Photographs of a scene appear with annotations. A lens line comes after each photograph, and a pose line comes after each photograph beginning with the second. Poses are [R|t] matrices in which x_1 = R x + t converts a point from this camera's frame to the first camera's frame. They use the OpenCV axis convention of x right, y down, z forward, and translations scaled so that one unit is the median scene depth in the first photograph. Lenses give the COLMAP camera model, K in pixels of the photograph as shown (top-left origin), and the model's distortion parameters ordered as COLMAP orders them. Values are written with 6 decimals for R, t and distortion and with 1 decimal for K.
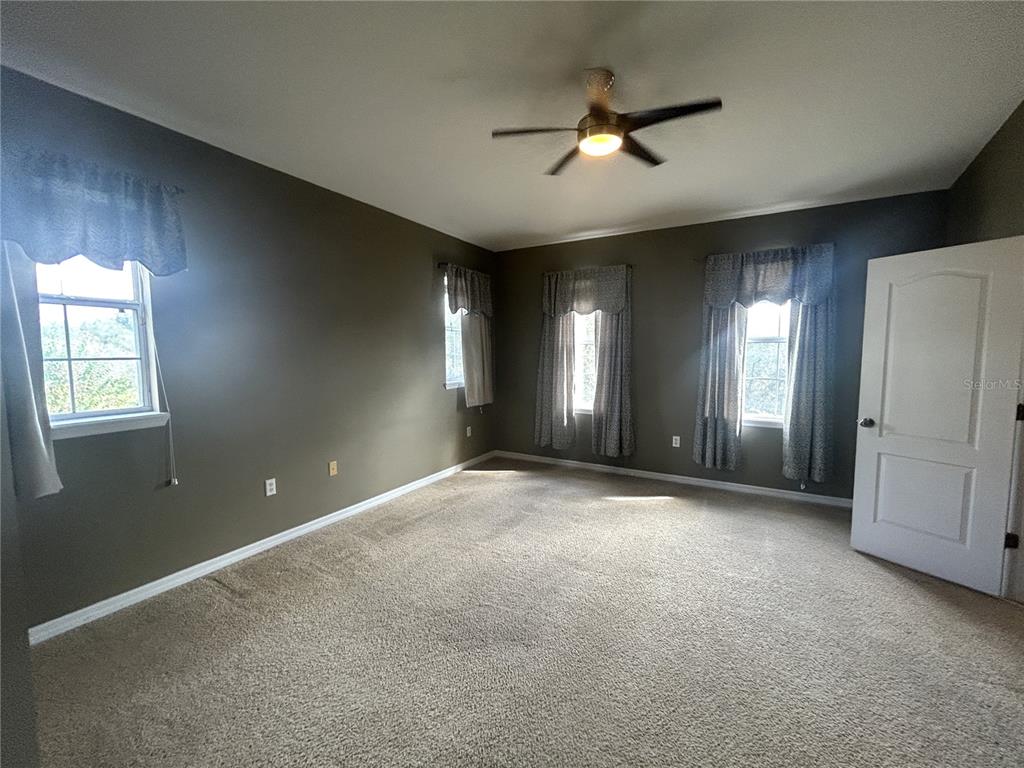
lens RADIAL K [[412.3, 0, 511.6], [0, 412.3, 386.0], [0, 0, 1]] dist [0.002098, -0.000043]
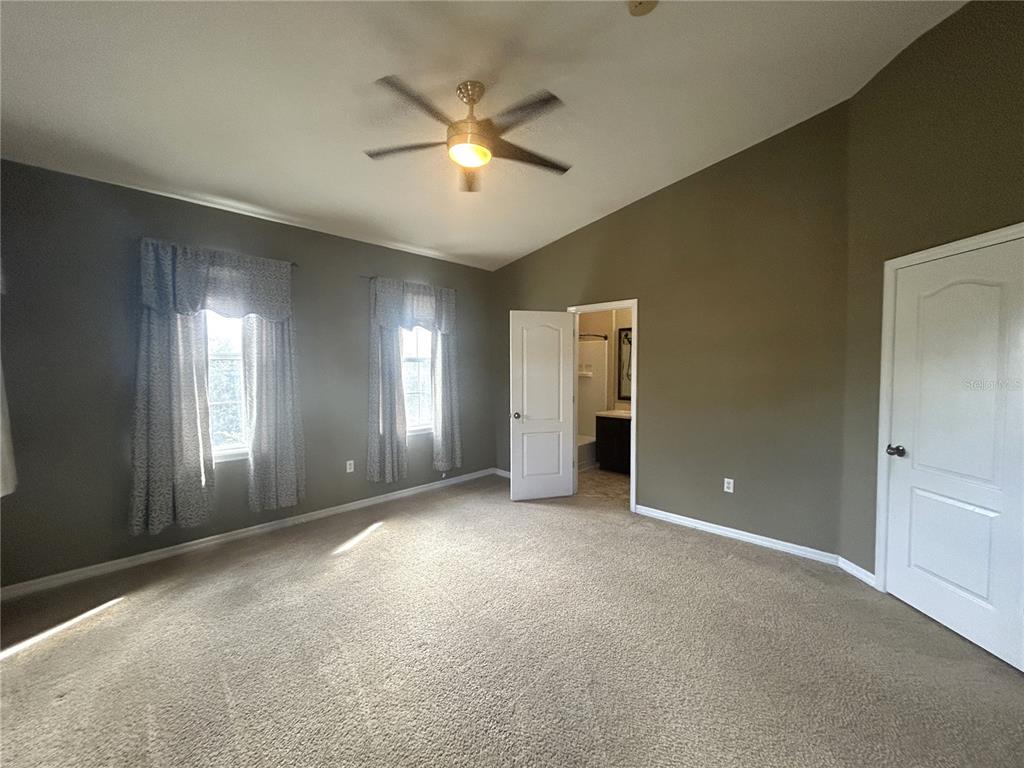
lens RADIAL K [[412.3, 0, 511.6], [0, 412.3, 386.0], [0, 0, 1]] dist [0.002098, -0.000043]
pose [[0.249483, -0.046175, 0.967278, -0.430332], [0.081377, 0.996329, 0.026572, -0.043936], [-0.964954, 0.072085, 0.252325, 0.426282]]
